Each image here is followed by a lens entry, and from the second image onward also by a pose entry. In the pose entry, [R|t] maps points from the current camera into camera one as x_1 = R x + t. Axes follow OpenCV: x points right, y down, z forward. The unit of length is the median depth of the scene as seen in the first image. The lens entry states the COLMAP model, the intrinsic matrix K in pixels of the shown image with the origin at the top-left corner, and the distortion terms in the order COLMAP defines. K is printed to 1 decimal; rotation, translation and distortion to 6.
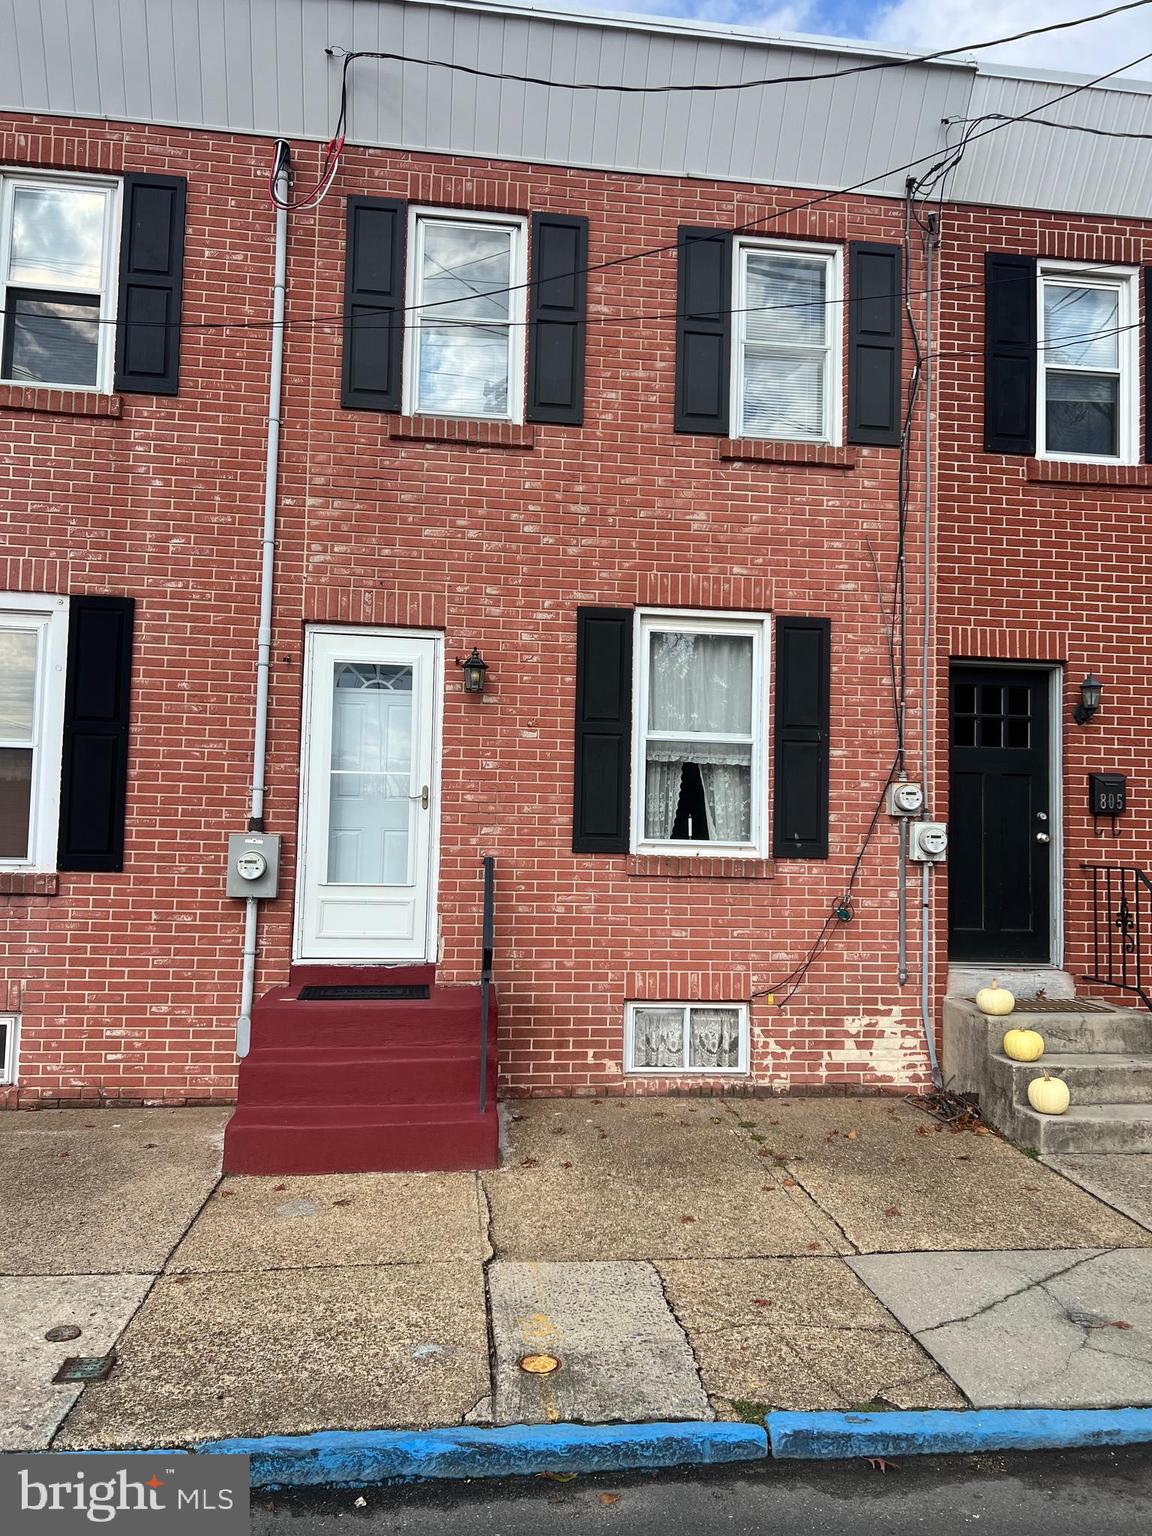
lens RADIAL K [[1071.4, 0, 586.4], [0, 1071.4, 770.8], [0, 0, 1]] dist [0.076136, -0.079512]
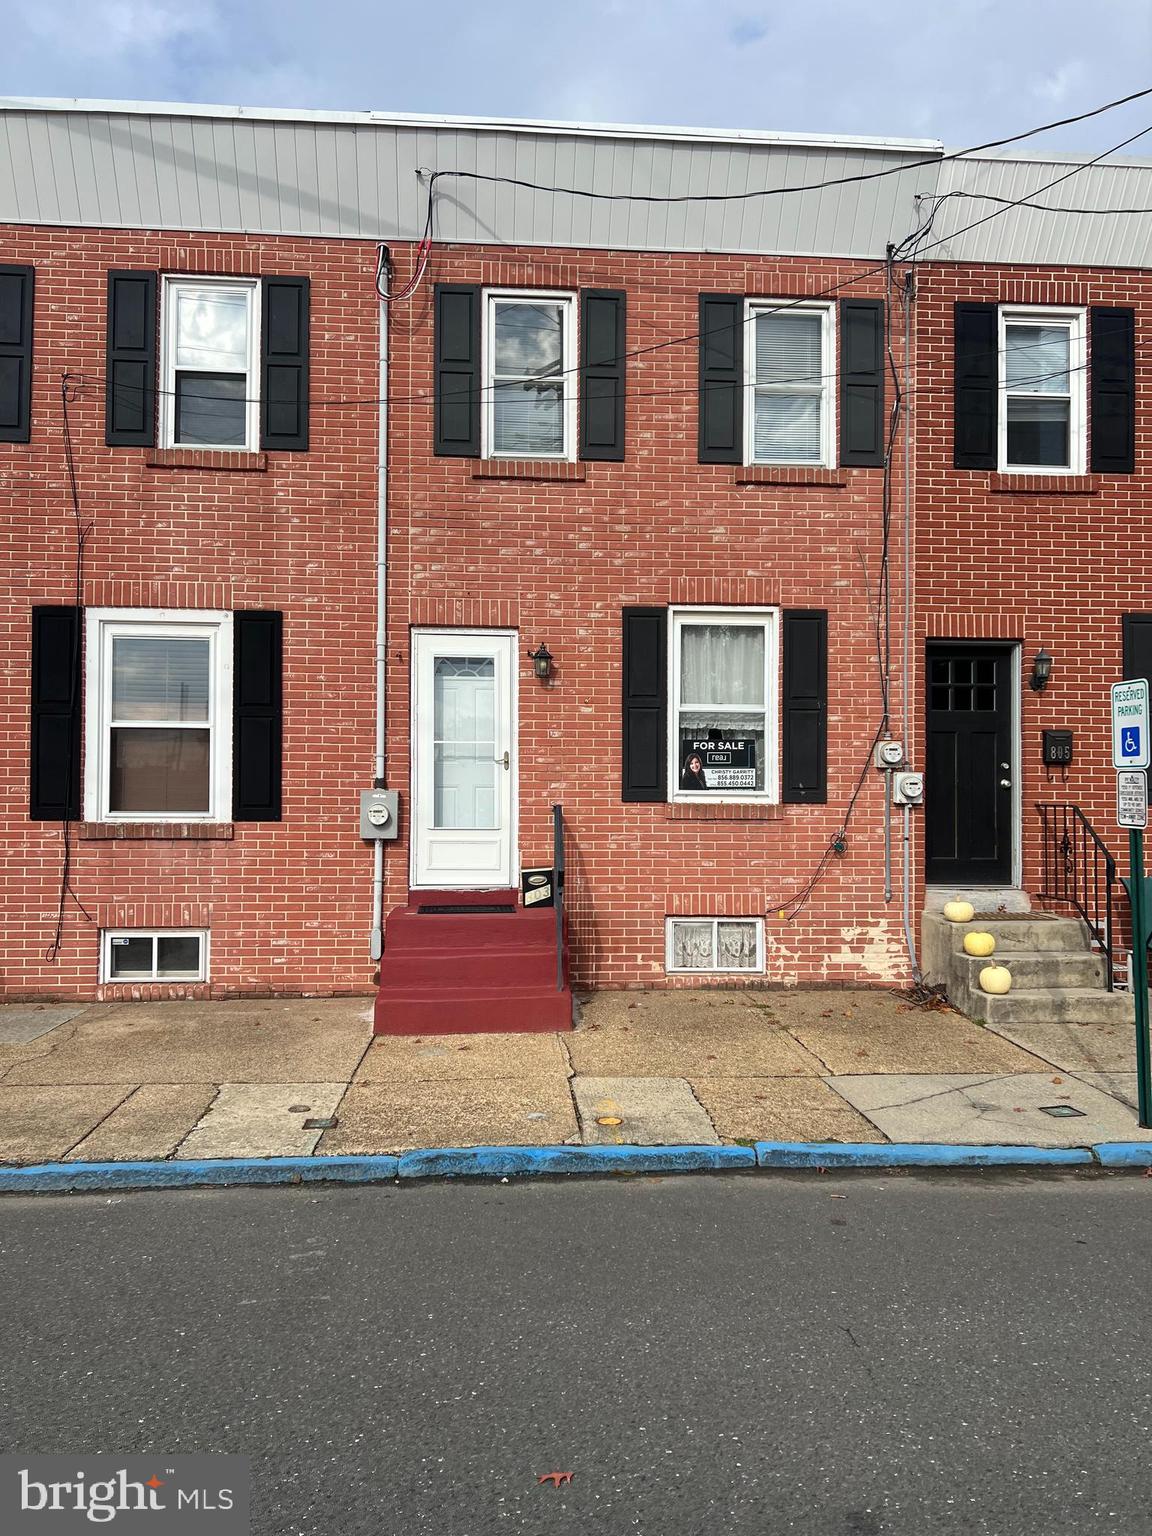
lens RADIAL K [[1034.0, 0, 577.6], [0, 1034.0, 778.1], [0, 0, 1]] dist [0.121588, -0.196272]
pose [[0.998425, -0.018930, -0.052803, -0.000504], [0.020906, 0.999092, 0.037118, 0.001682], [0.052053, -0.038164, 0.997915, -0.233310]]
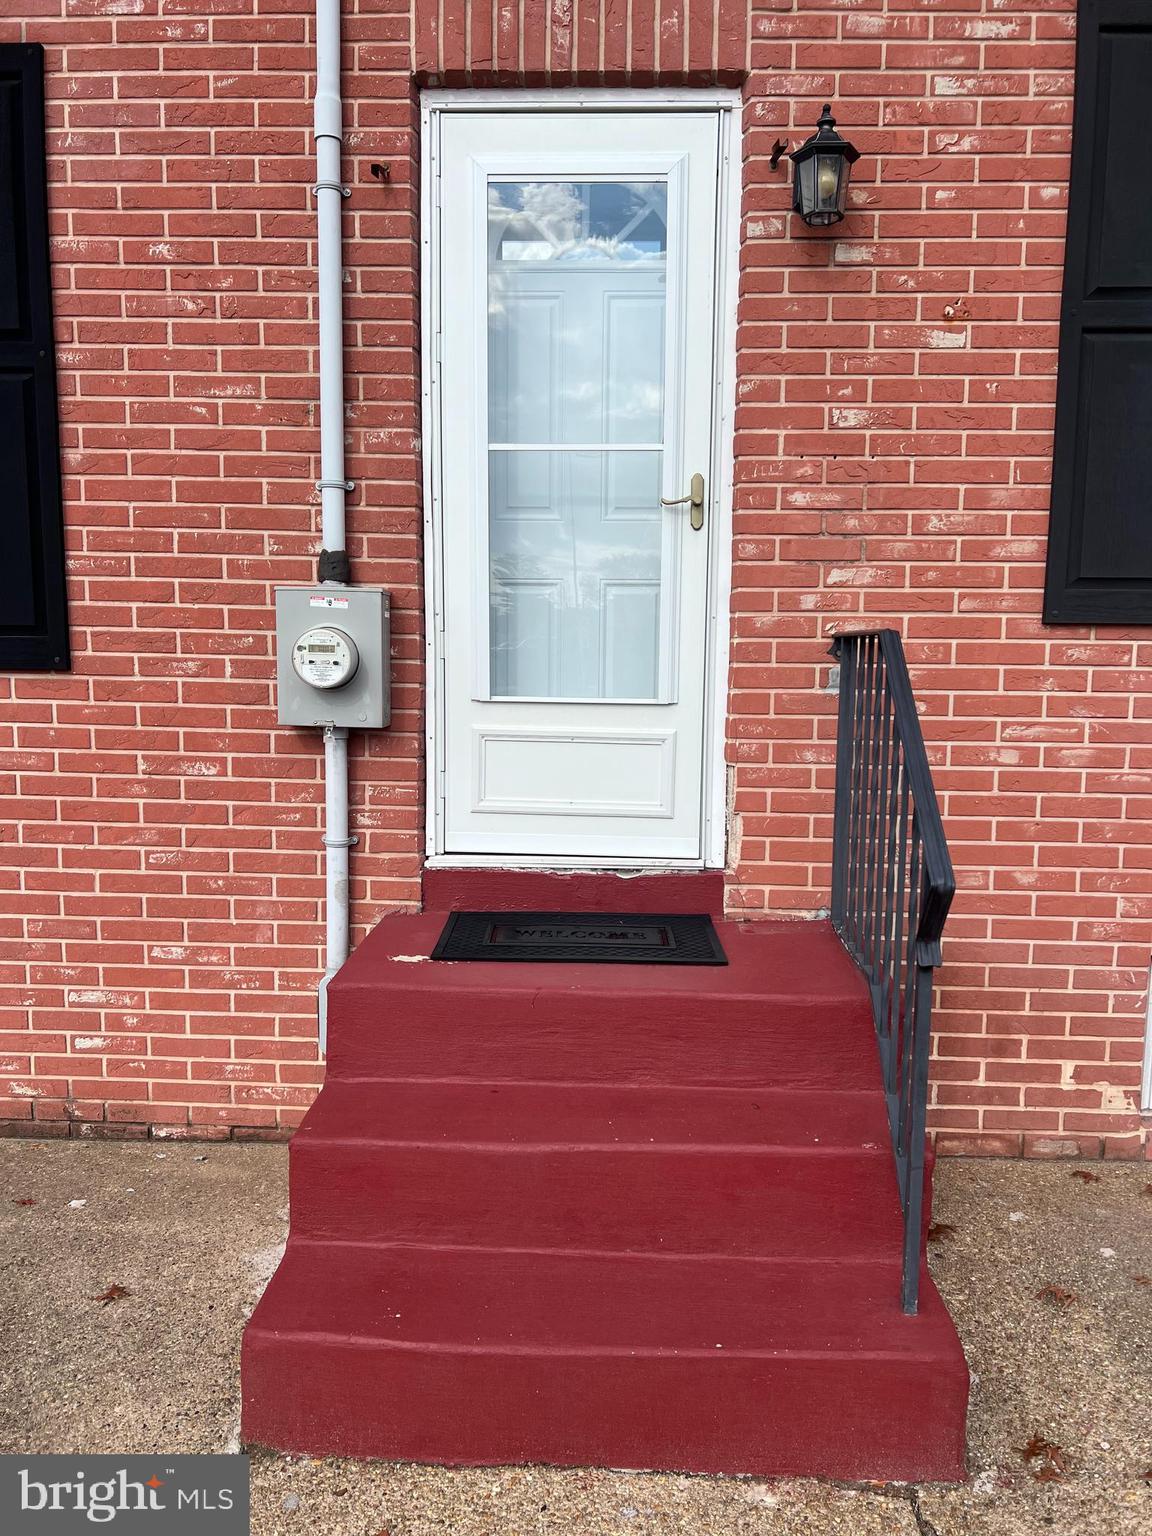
lens RADIAL K [[1071.4, 0, 586.4], [0, 1071.4, 770.8], [0, 0, 1]] dist [0.076136, -0.079512]
pose [[0.986274, 0.007710, -0.164936, -0.122072], [0.019400, 0.986580, 0.162124, 0.060838], [0.163973, -0.163098, 0.972888, 0.546026]]
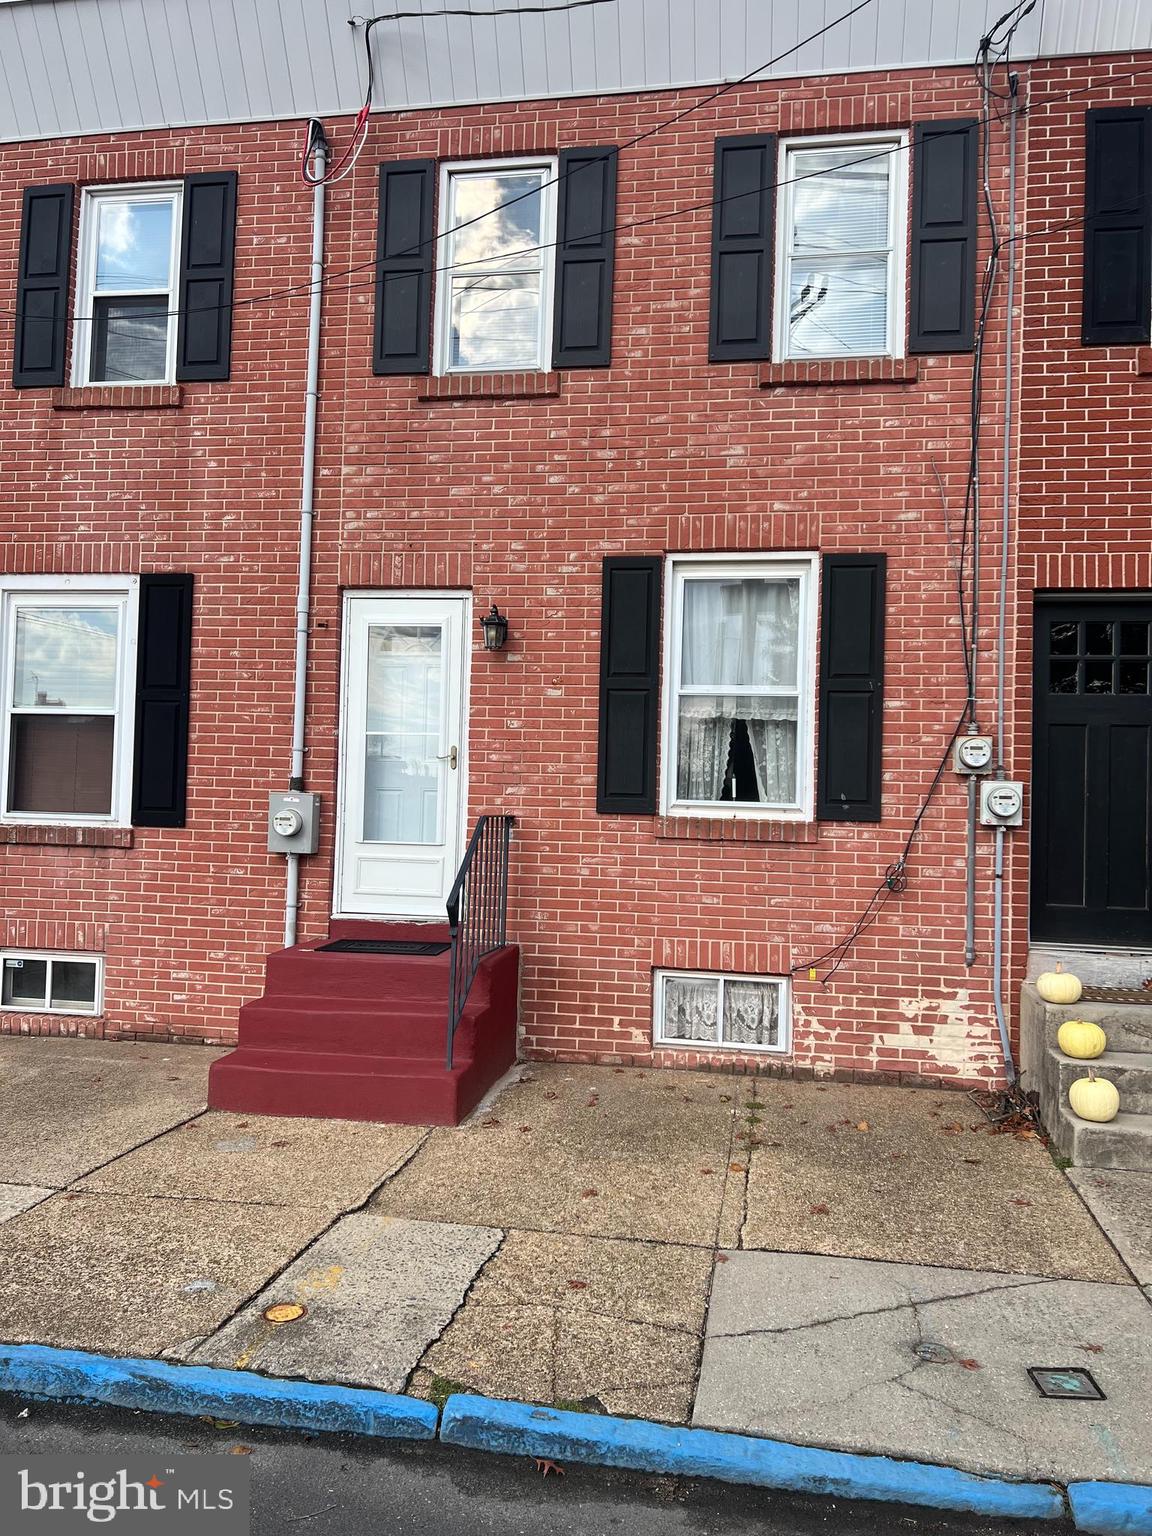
lens RADIAL K [[1071.4, 0, 586.4], [0, 1071.4, 770.8], [0, 0, 1]] dist [0.076136, -0.079512]
pose [[0.960356, -0.005923, -0.278714, 0.249392], [0.011363, 0.999775, 0.017904, 0.020833], [0.278546, -0.020361, 0.960207, 0.071367]]
